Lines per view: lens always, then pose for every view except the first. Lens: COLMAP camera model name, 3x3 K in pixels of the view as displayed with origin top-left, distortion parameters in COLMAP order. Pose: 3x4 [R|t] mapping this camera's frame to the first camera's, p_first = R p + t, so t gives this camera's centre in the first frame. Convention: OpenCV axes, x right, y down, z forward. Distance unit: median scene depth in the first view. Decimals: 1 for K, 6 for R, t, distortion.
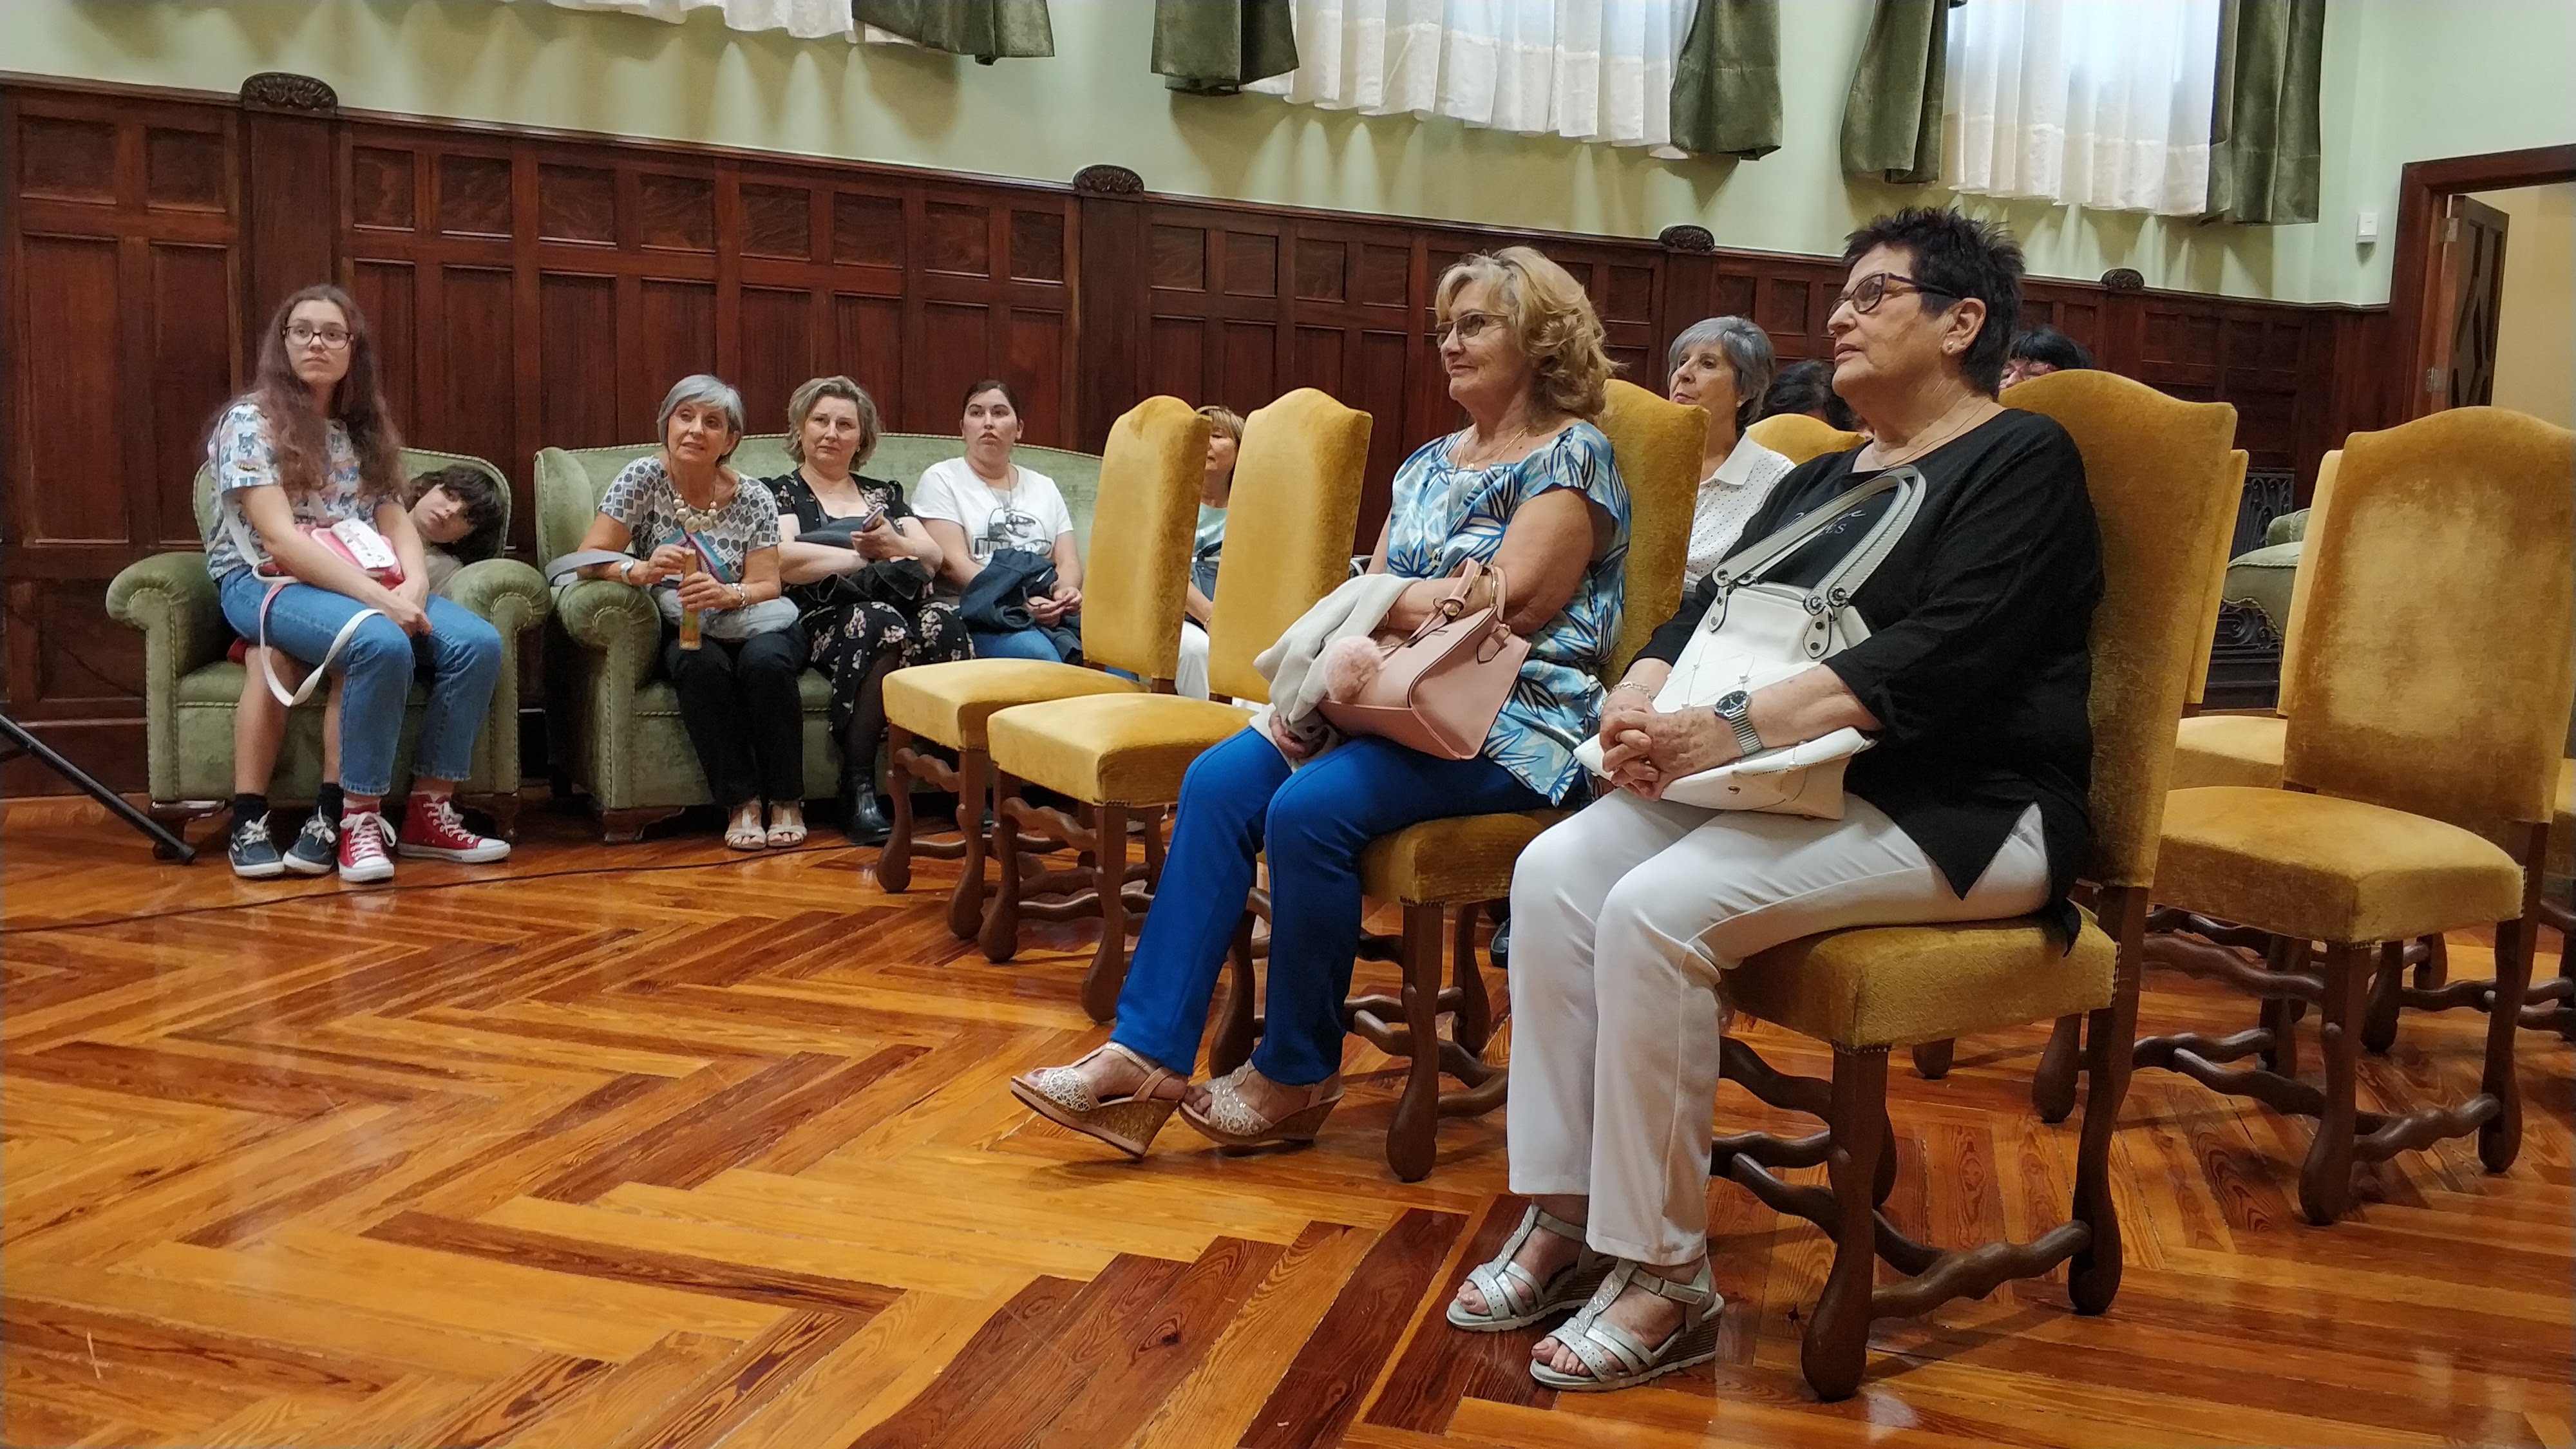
lens RADIAL K [[2012.7, 0, 1330.0], [0, 2012.7, 717.2], [0, 0, 1]] dist [0.107132, -0.190848]
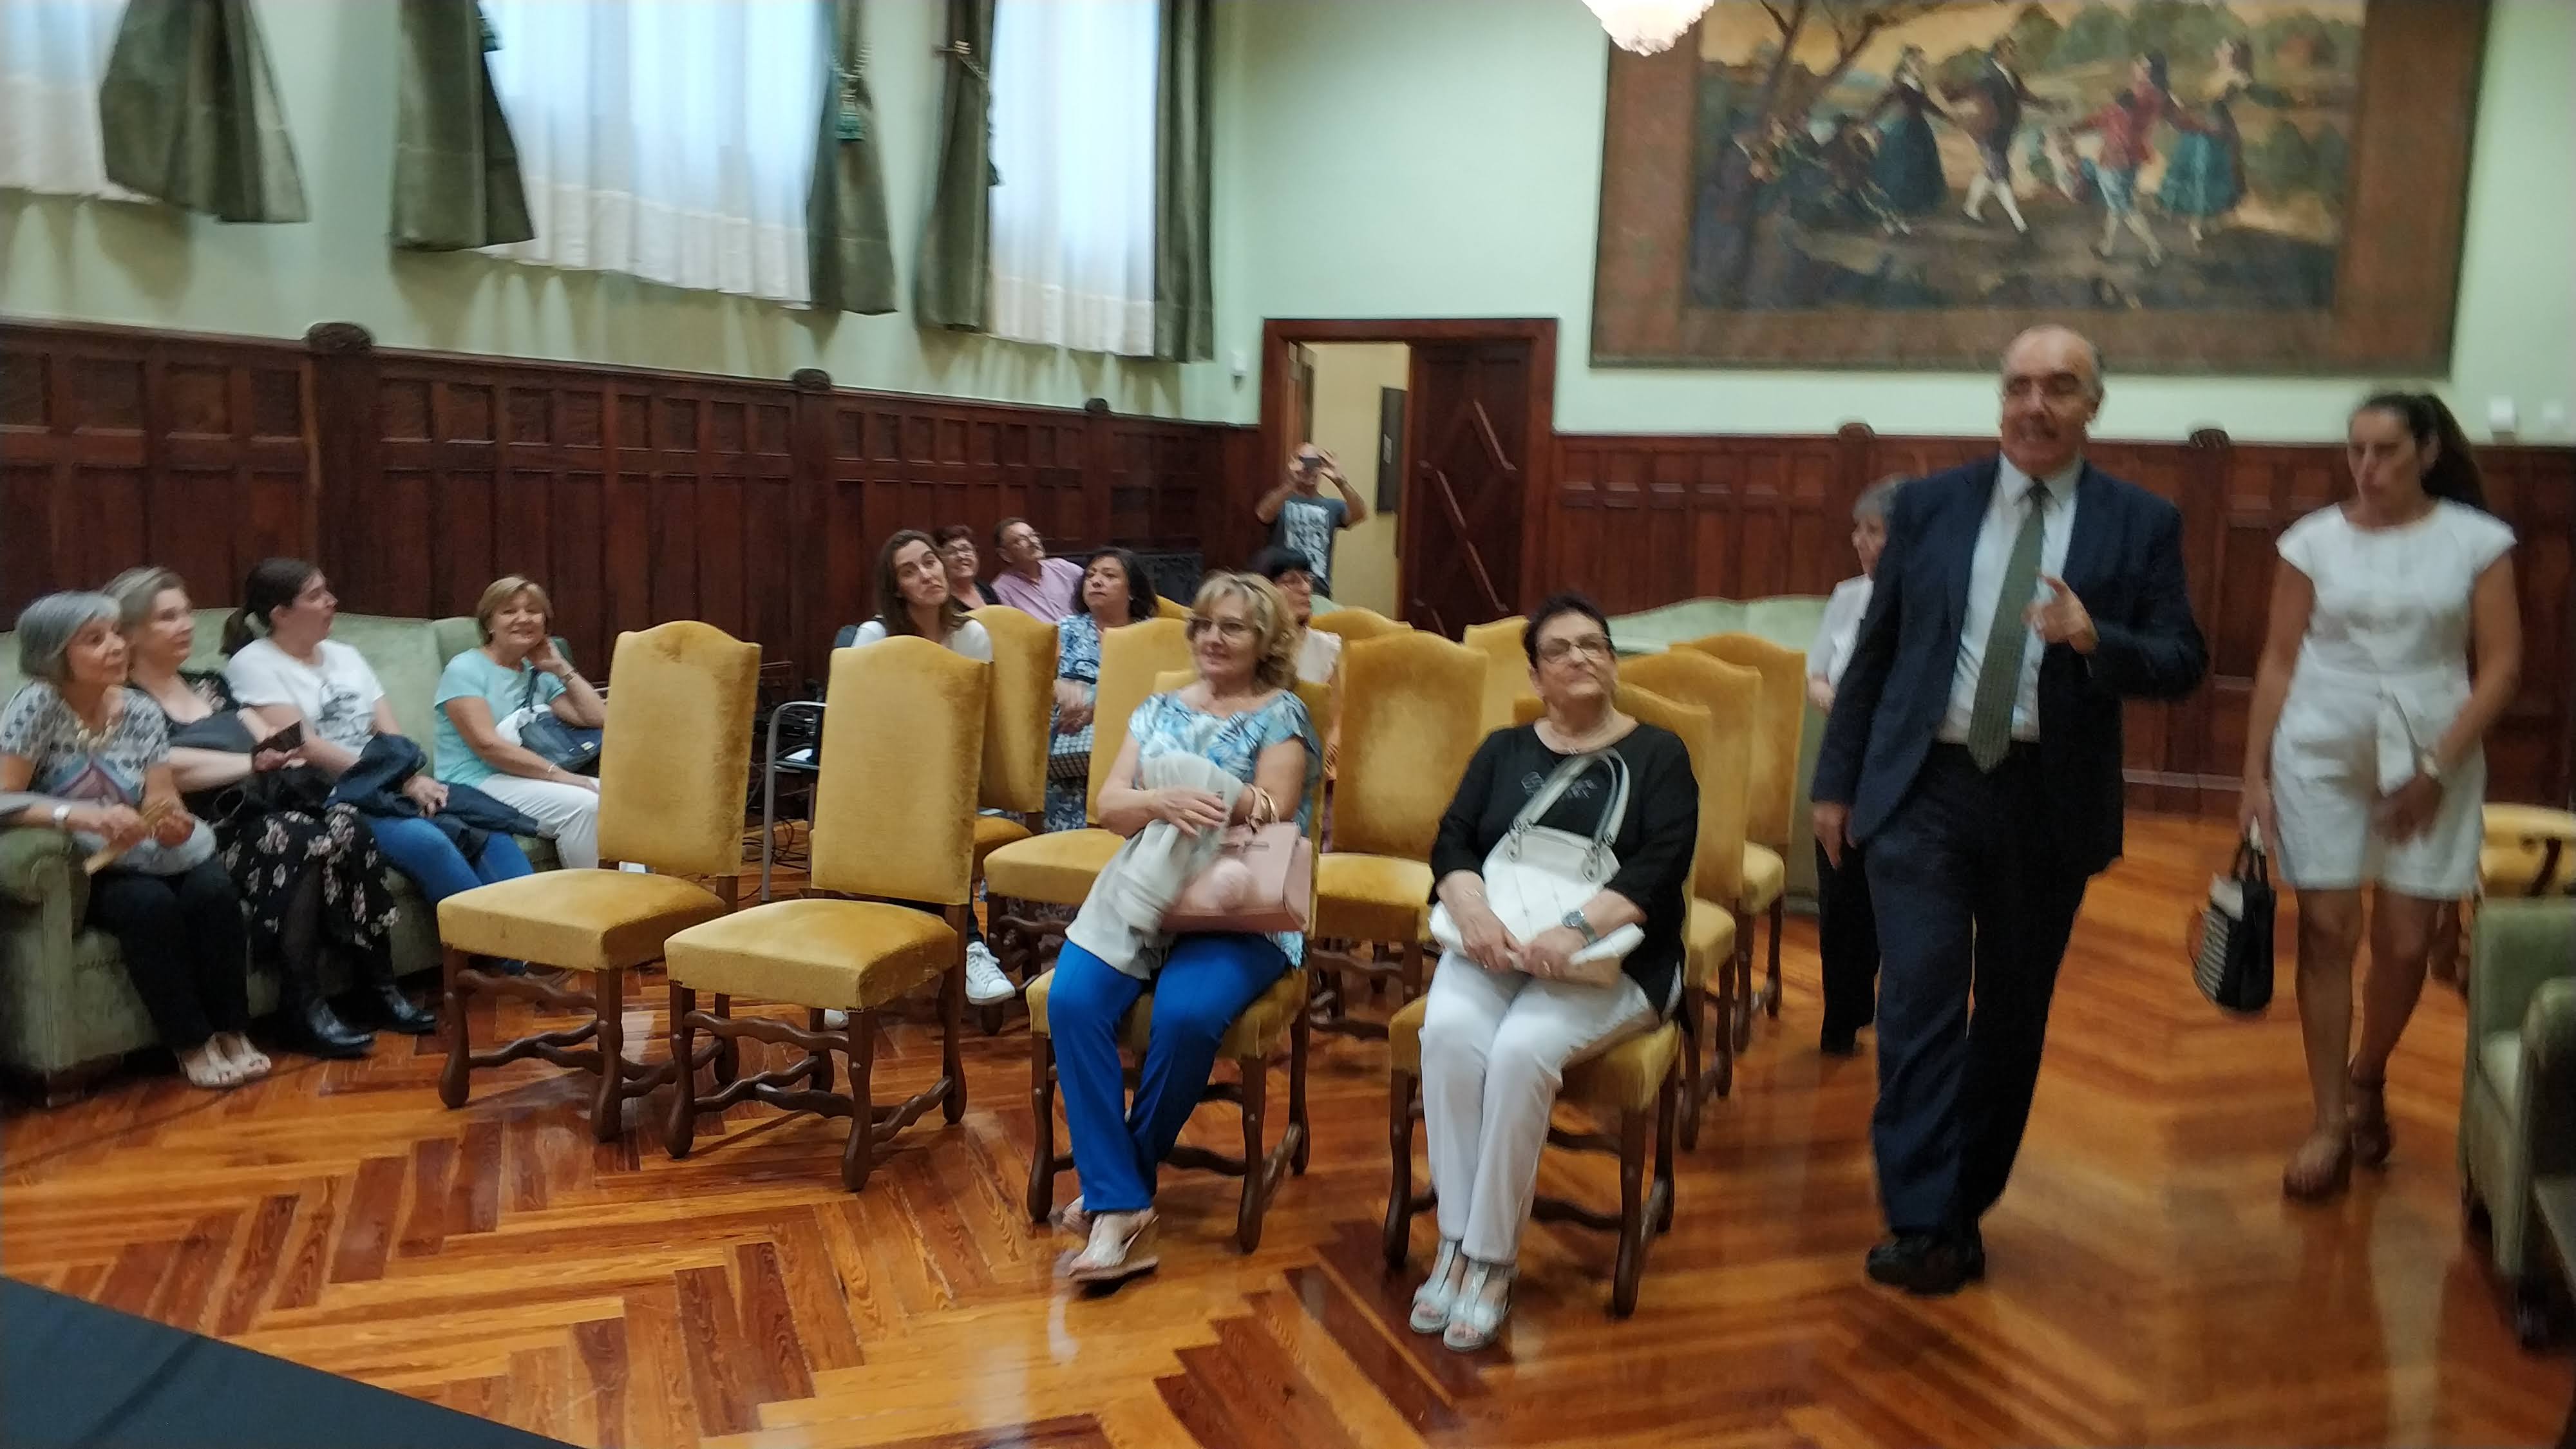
lens RADIAL K [[2012.7, 0, 1330.0], [0, 2012.7, 717.2], [0, 0, 1]] dist [0.107132, -0.190848]
pose [[0.789352, -0.075368, 0.609297, -0.348228], [0.061653, 0.997151, 0.043472, -0.094391], [-0.610837, 0.003250, 0.791750, -0.077031]]
